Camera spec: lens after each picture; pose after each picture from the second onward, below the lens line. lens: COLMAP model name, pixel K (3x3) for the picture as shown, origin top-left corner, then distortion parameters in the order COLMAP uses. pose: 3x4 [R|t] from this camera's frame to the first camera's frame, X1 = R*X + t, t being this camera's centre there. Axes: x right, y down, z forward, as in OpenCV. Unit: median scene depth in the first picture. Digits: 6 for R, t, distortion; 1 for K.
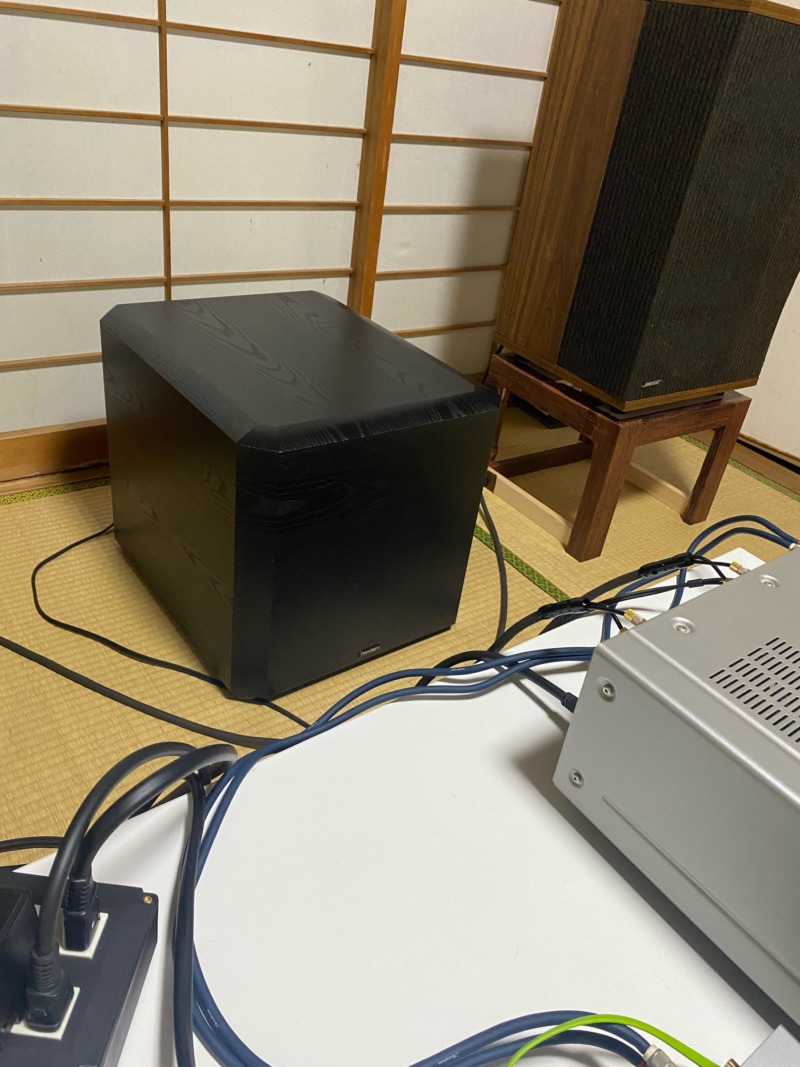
lens RADIAL K [[800.0, 0, 400.0], [0, 800.0, 533.5], [0, 0, 1]] dist [0.005509, -0.004606]
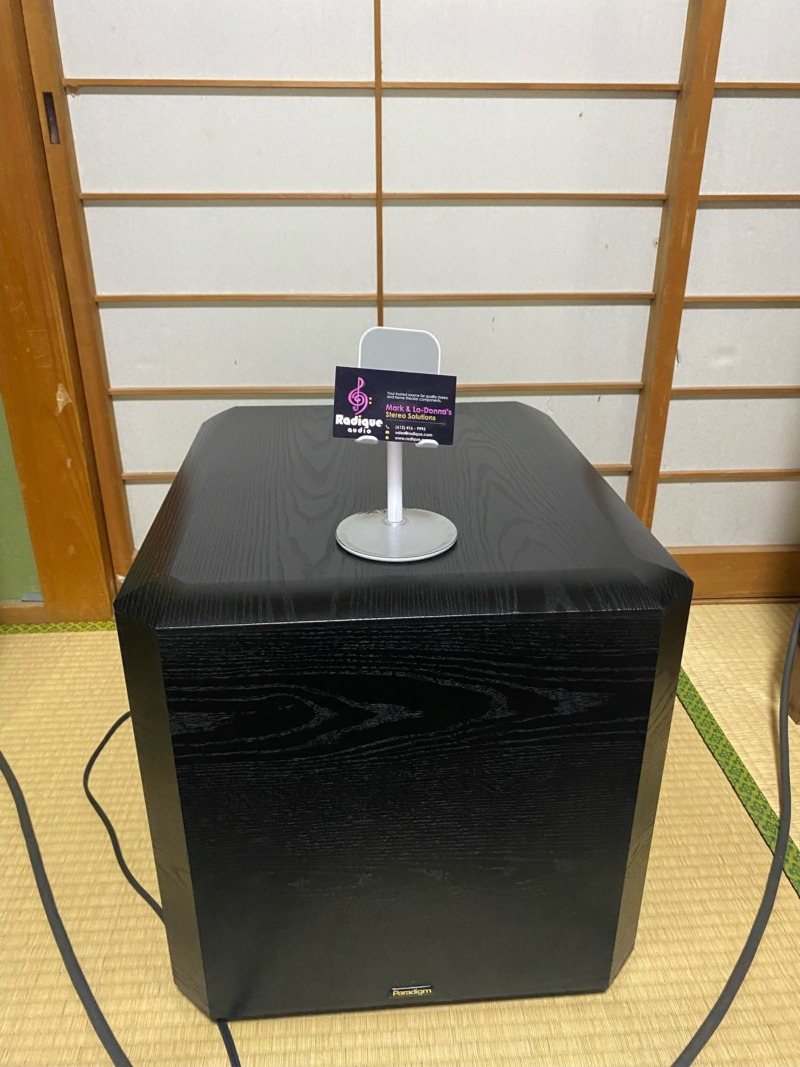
lens RADIAL K [[800.0, 0, 400.0], [0, 800.0, 533.5], [0, 0, 1]] dist [0.005509, -0.004606]
pose [[0.839281, 0.100352, -0.534356, 0.186165], [-0.192310, 0.974078, -0.119118, -0.083713], [0.508551, 0.202736, 0.836824, 0.370578]]
